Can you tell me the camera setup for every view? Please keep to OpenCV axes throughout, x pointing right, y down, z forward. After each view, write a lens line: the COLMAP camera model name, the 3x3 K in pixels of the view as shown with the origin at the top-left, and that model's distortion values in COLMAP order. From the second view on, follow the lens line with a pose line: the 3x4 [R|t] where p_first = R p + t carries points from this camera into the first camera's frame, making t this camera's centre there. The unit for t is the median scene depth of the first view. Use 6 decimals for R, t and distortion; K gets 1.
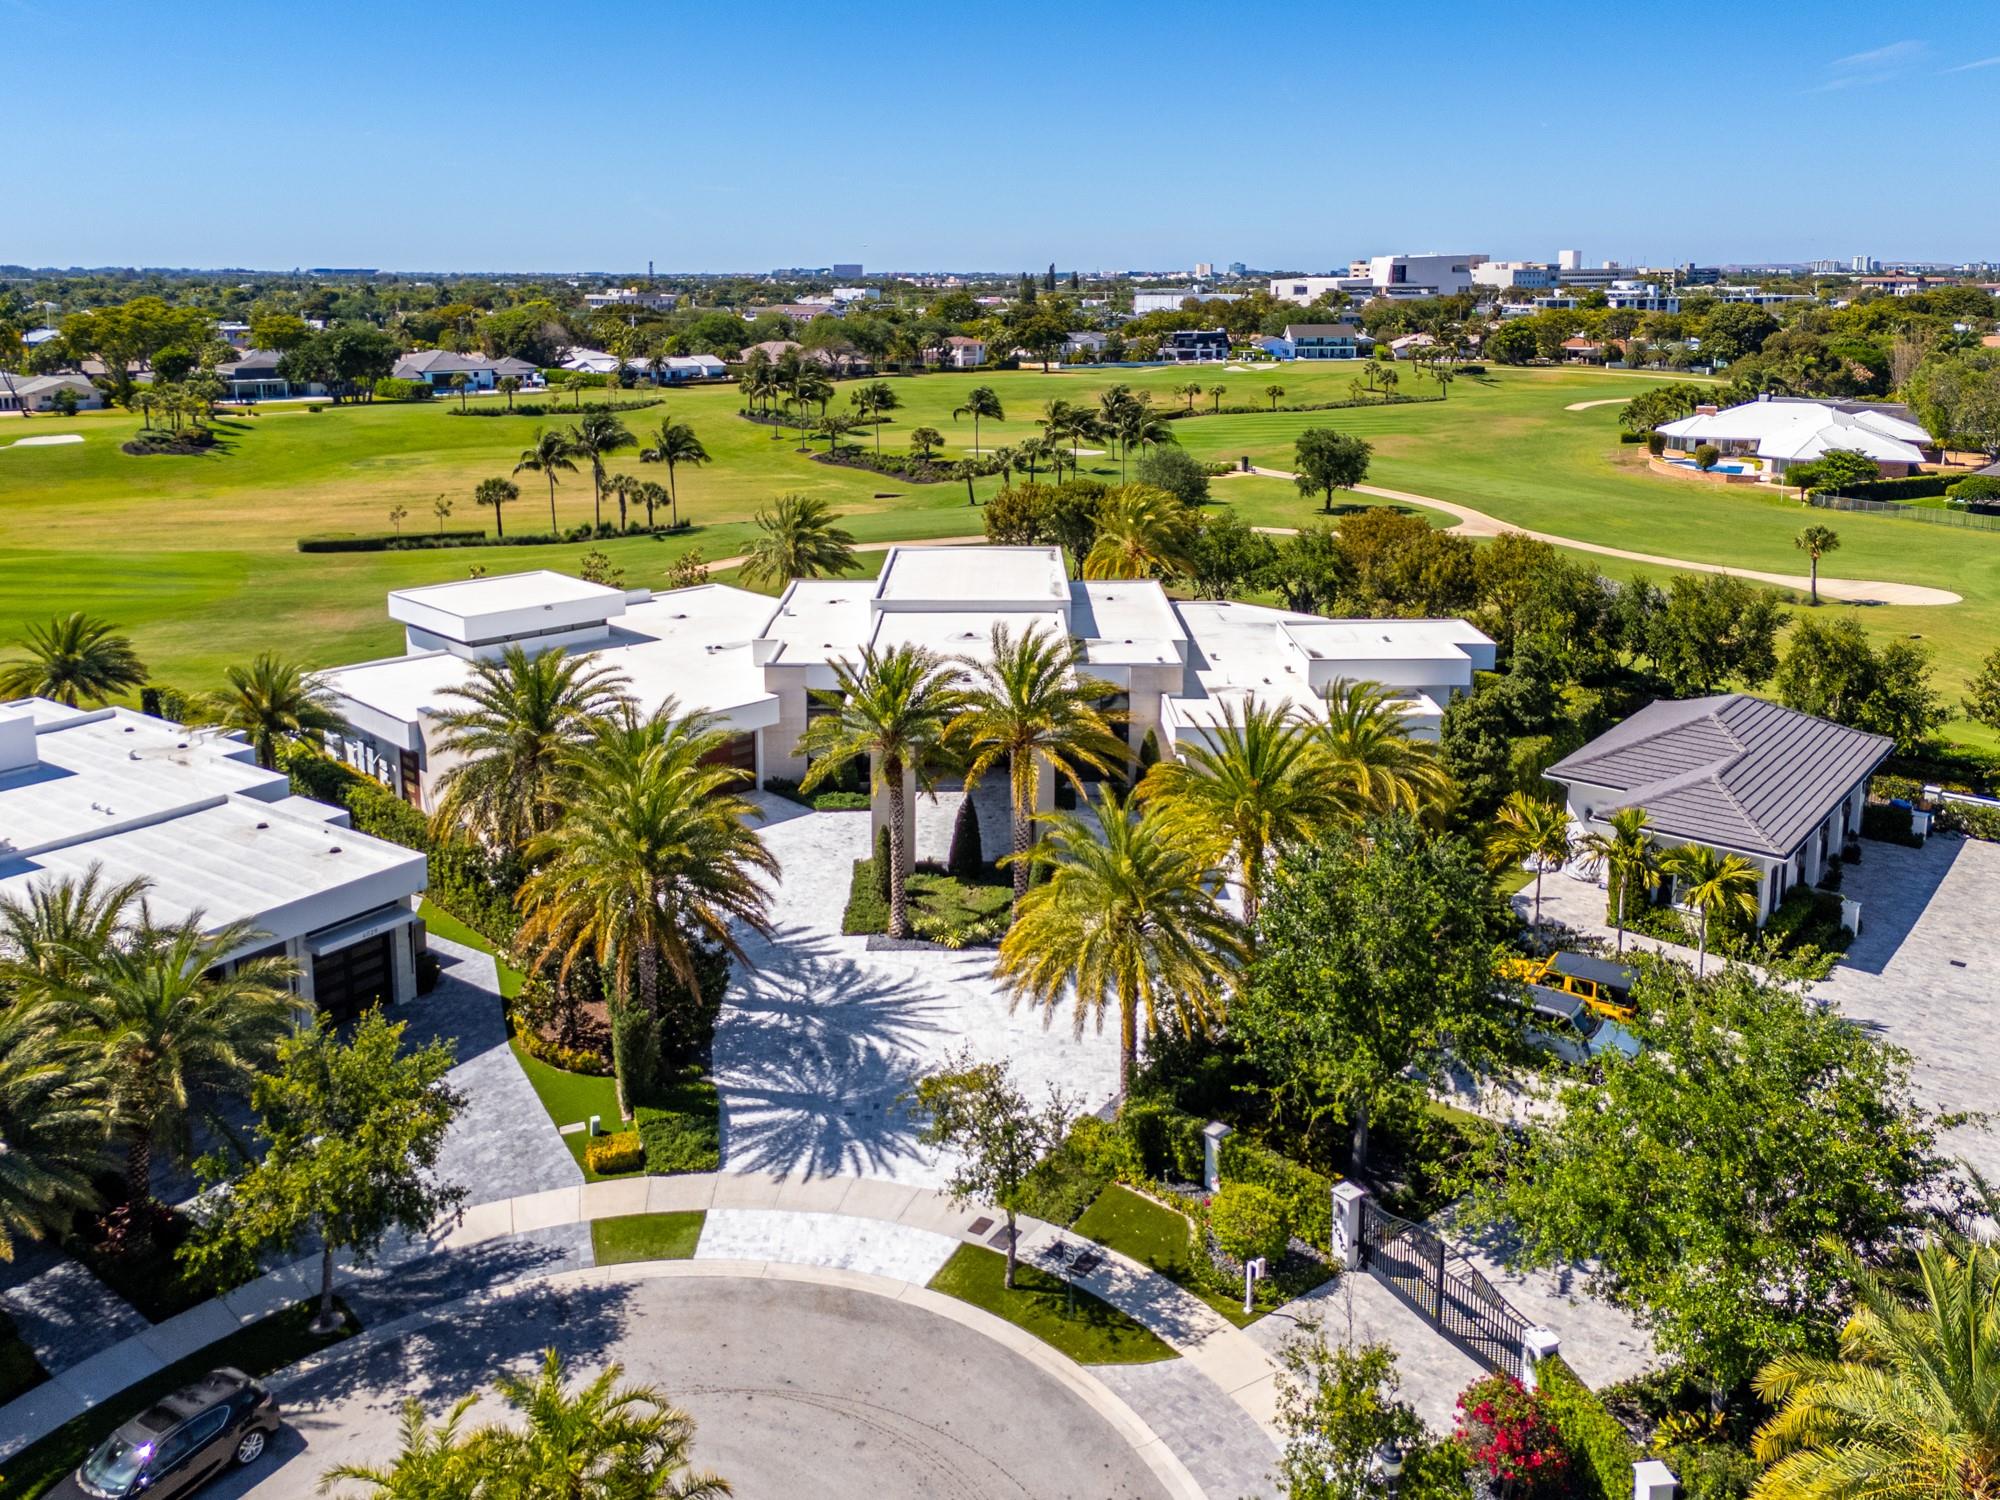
lens RADIAL K [[1549.9, 0, 1000.0], [0, 1549.9, 750.0], [0, 0, 1]] dist [0.078385, -0.081973]
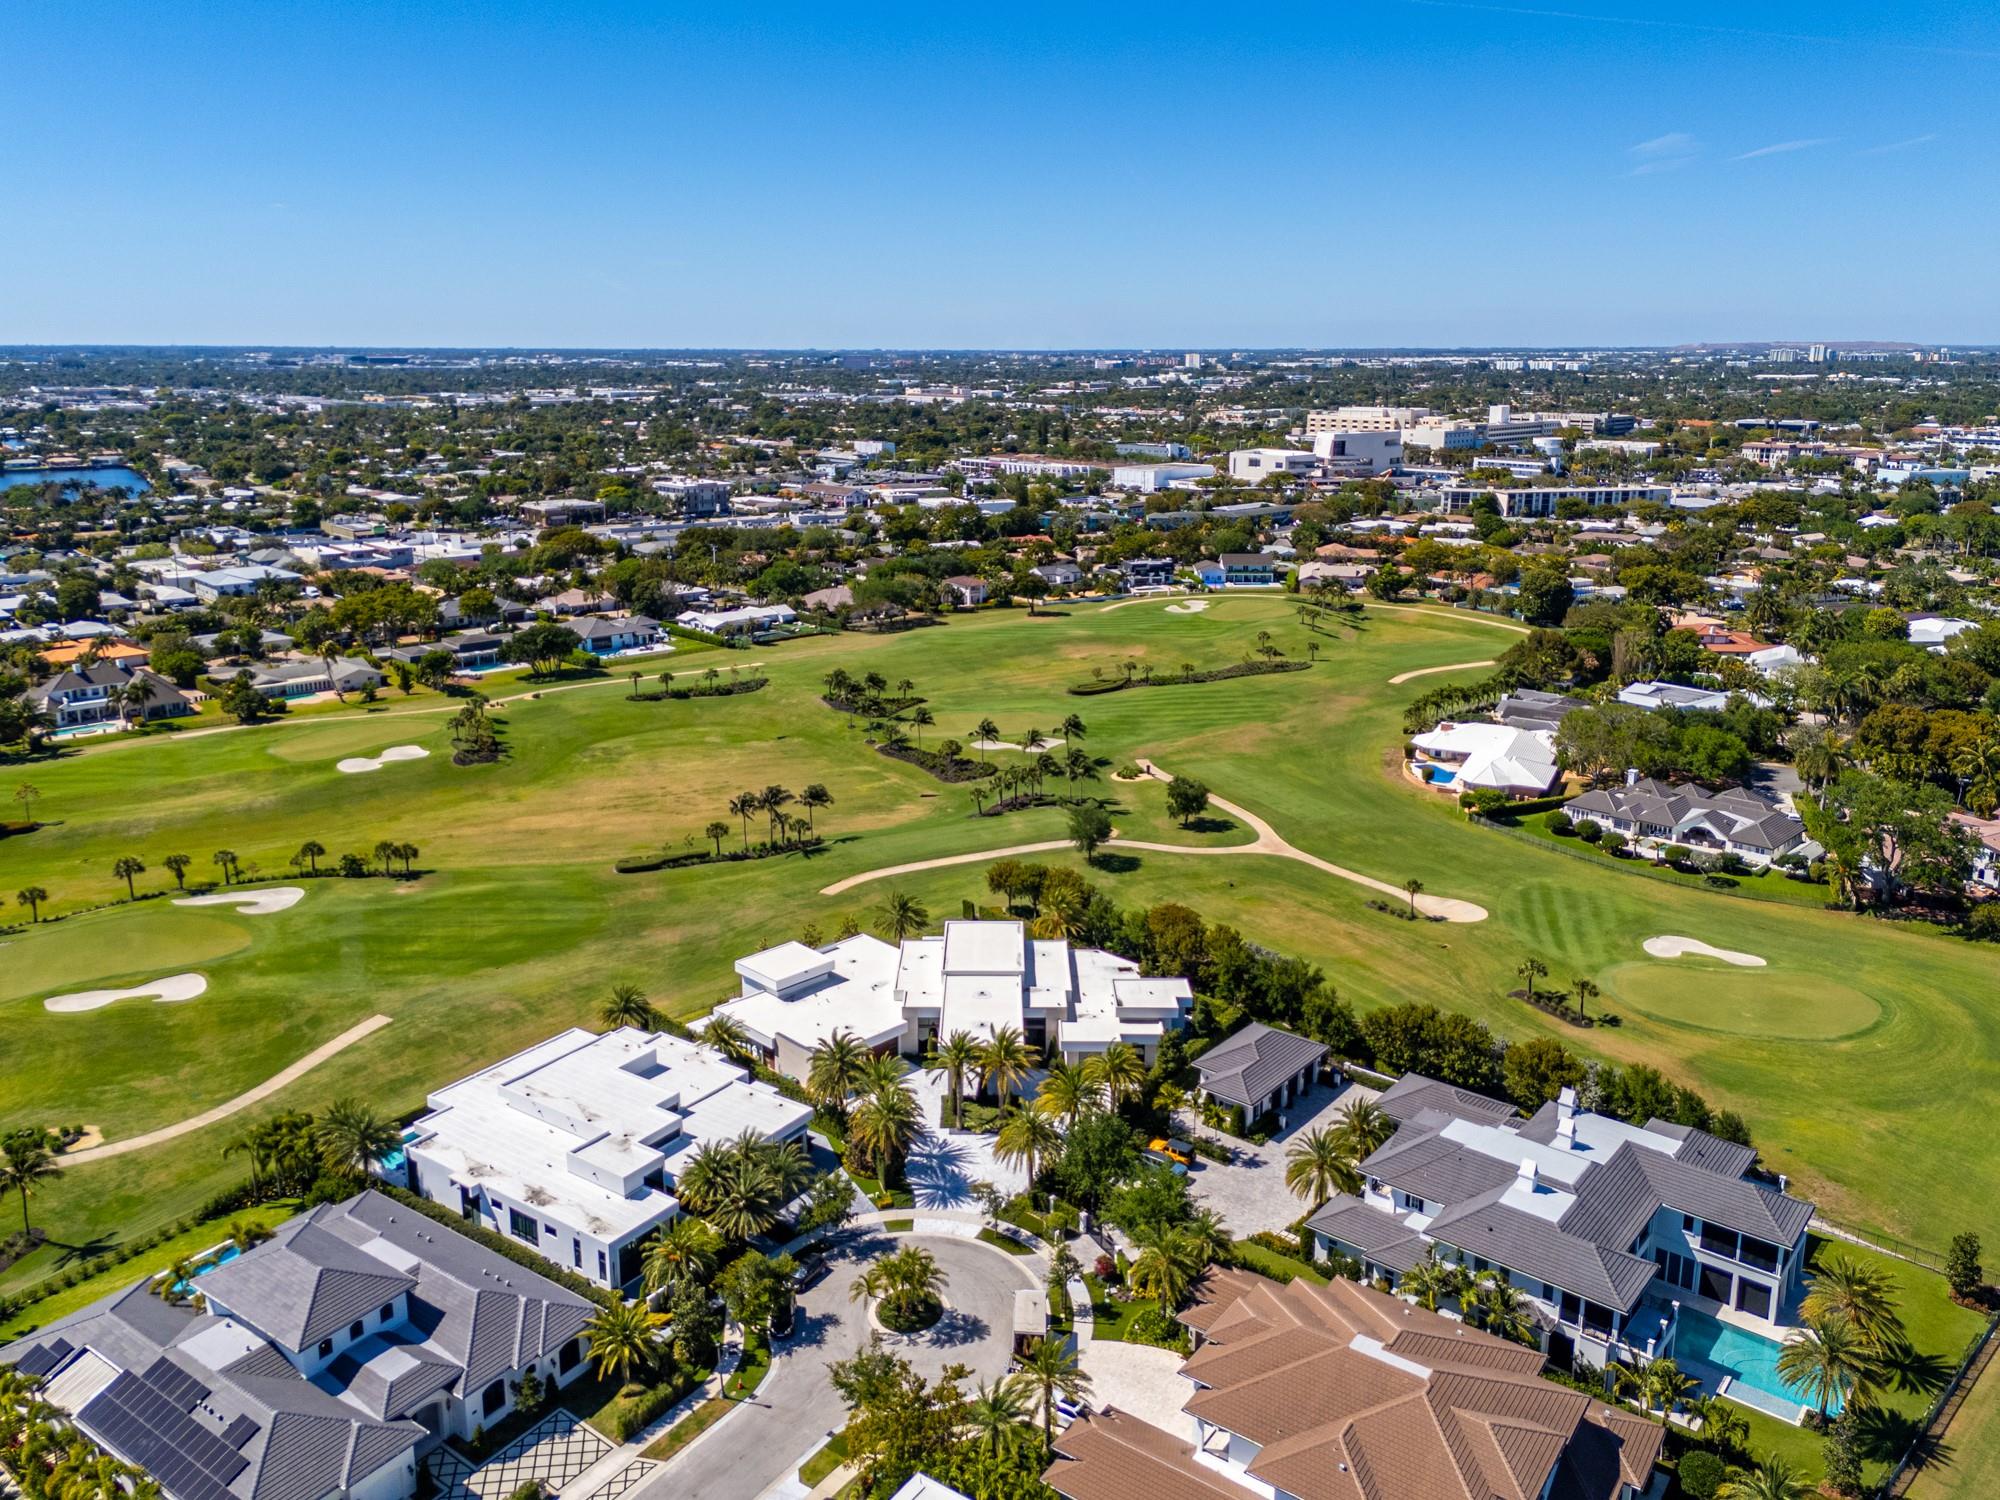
lens RADIAL K [[1549.9, 0, 1000.0], [0, 1549.9, 750.0], [0, 0, 1]] dist [0.078385, -0.081973]
pose [[0.999993, 0.003795, 0.000669, 0.006408], [-0.003775, 0.999583, -0.028642, -0.506584], [-0.000778, 0.028639, 0.999590, -1.944514]]
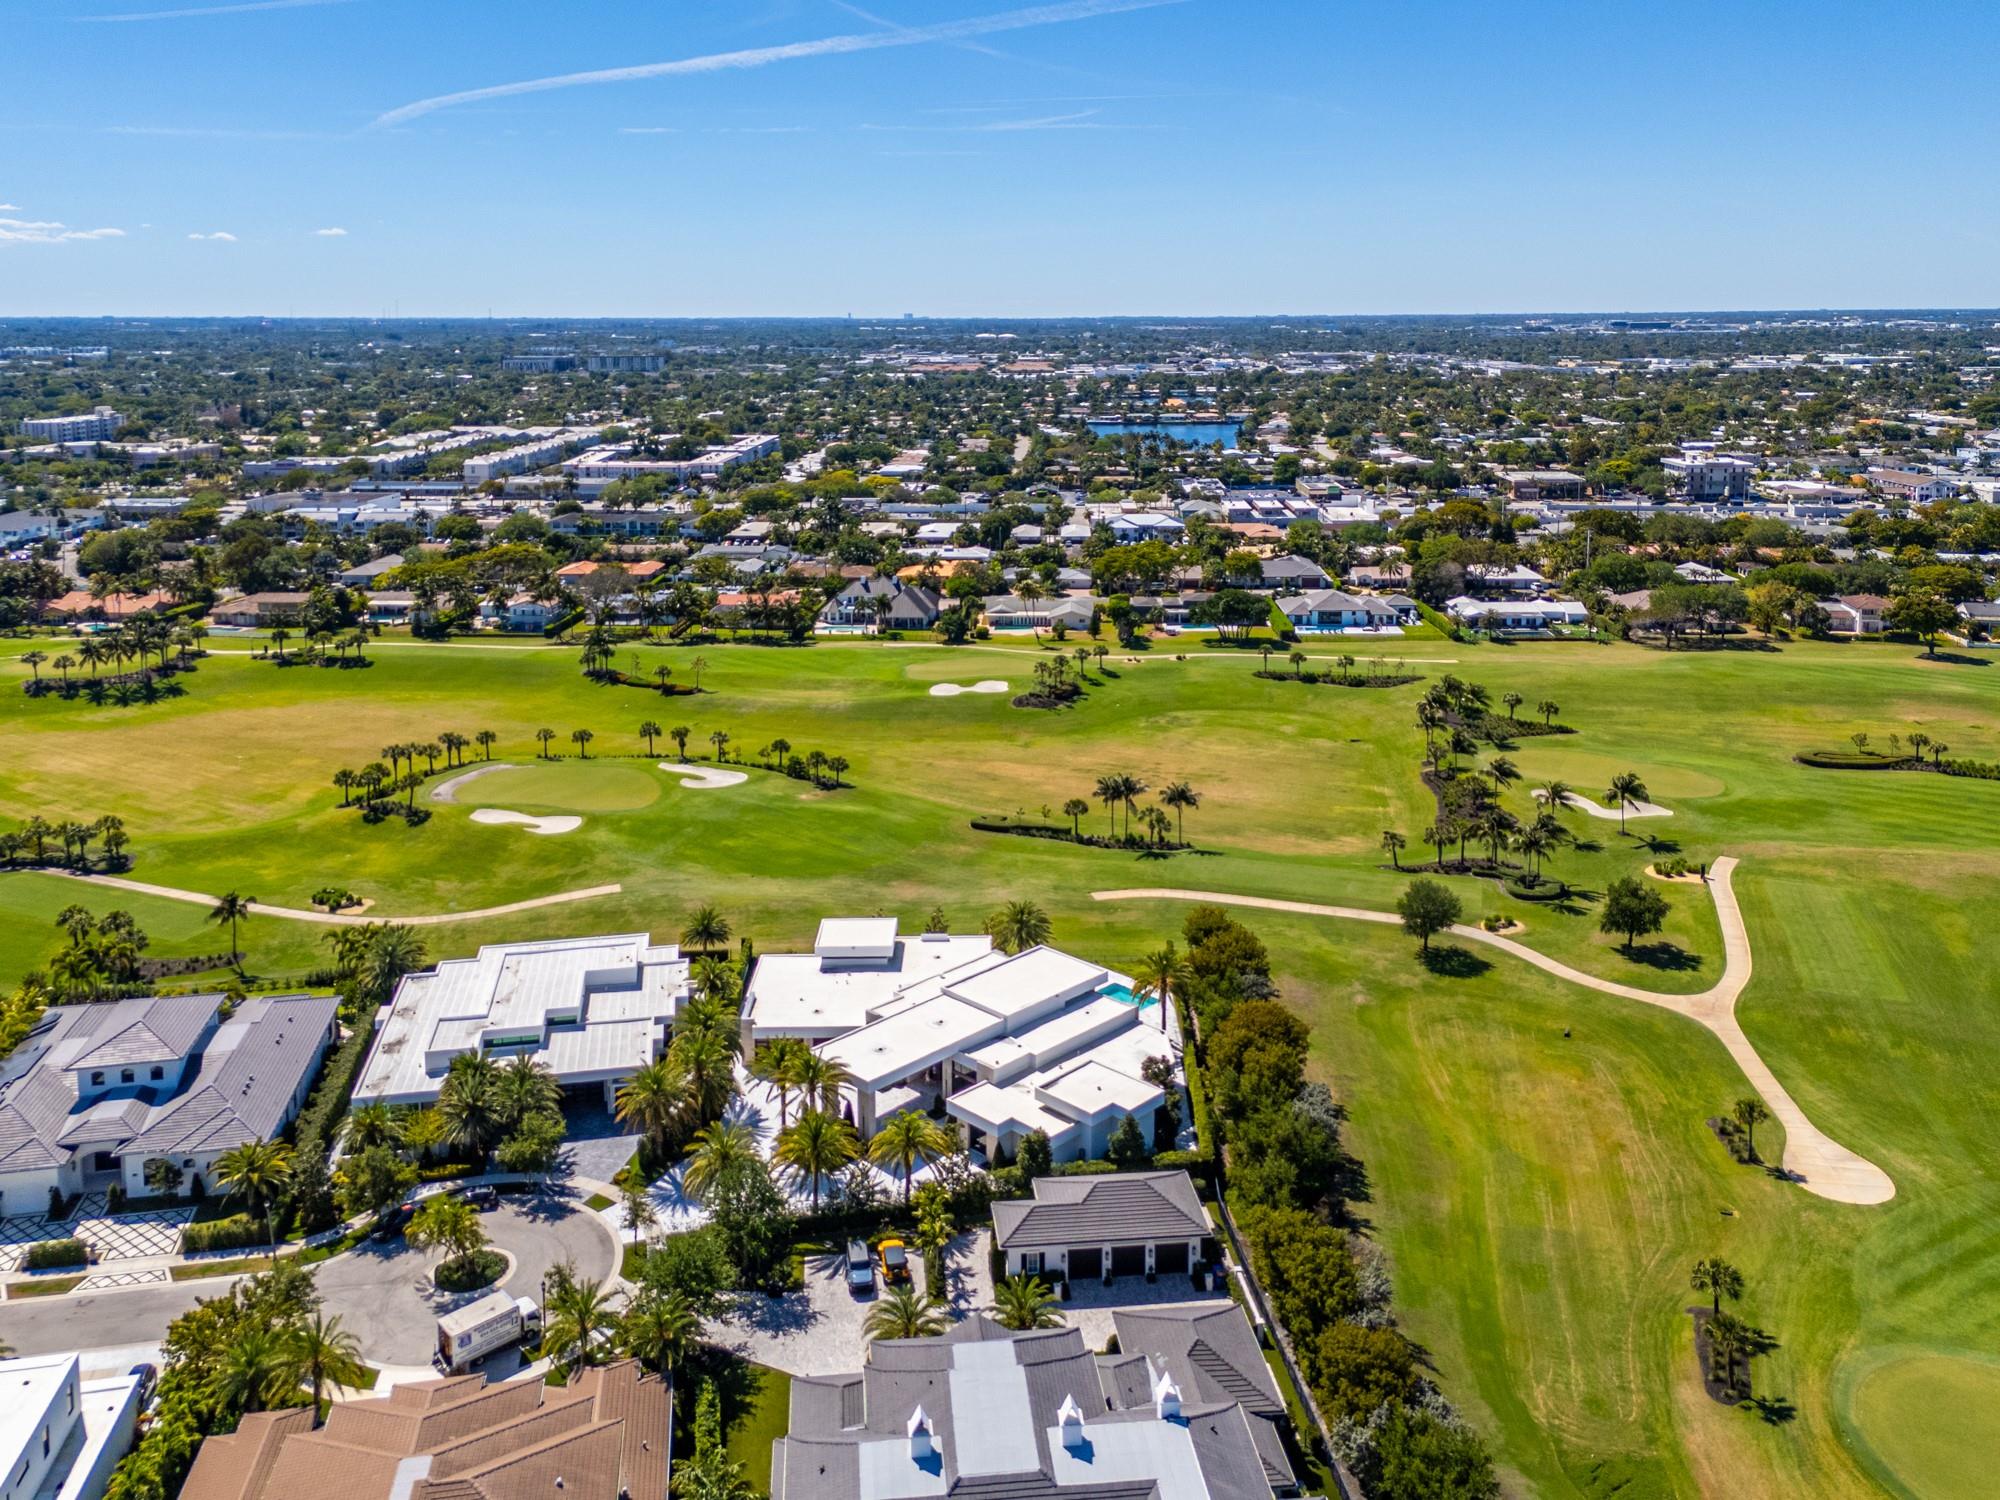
lens RADIAL K [[1549.9, 0, 1000.0], [0, 1549.9, 750.0], [0, 0, 1]] dist [0.078385, -0.081973]
pose [[0.697968, 0.192382, -0.689804, 1.945553], [-0.197616, 0.977581, 0.072686, -0.824608], [0.688323, 0.085584, 0.720338, -0.739194]]
